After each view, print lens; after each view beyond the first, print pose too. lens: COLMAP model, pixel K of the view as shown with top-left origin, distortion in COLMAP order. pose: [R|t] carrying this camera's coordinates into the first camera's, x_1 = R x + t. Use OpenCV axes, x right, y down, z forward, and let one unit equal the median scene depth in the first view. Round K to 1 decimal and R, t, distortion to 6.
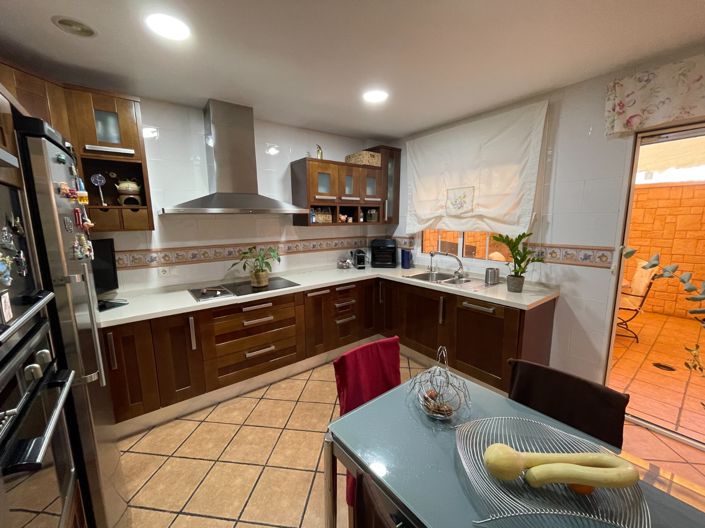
lens RADIAL K [[284.4, 0, 354.6], [0, 284.4, 265.0], [0, 0, 1]] dist [-0.000644, 0.000324]
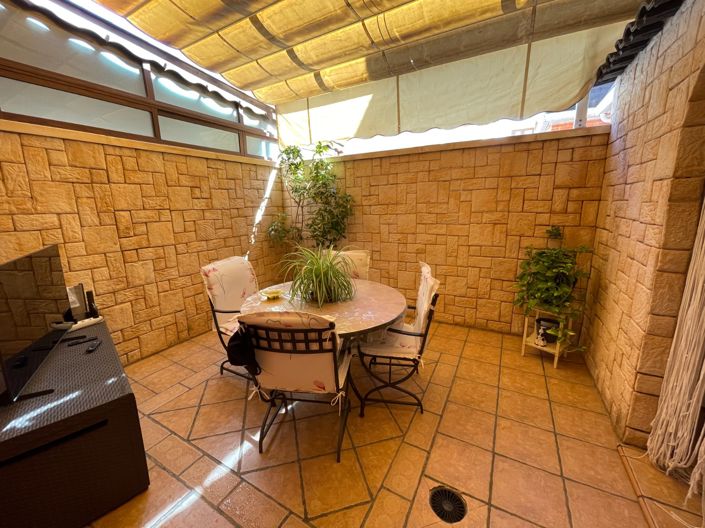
lens RADIAL K [[284.4, 0, 349.4], [0, 284.4, 263.3], [0, 0, 1]] dist [-0.000644, 0.000324]
pose [[0.921557, -0.085659, 0.378676, 0.397416], [0.069265, 0.995984, 0.056734, -0.039056], [-0.382015, -0.026055, 0.923789, 0.318629]]
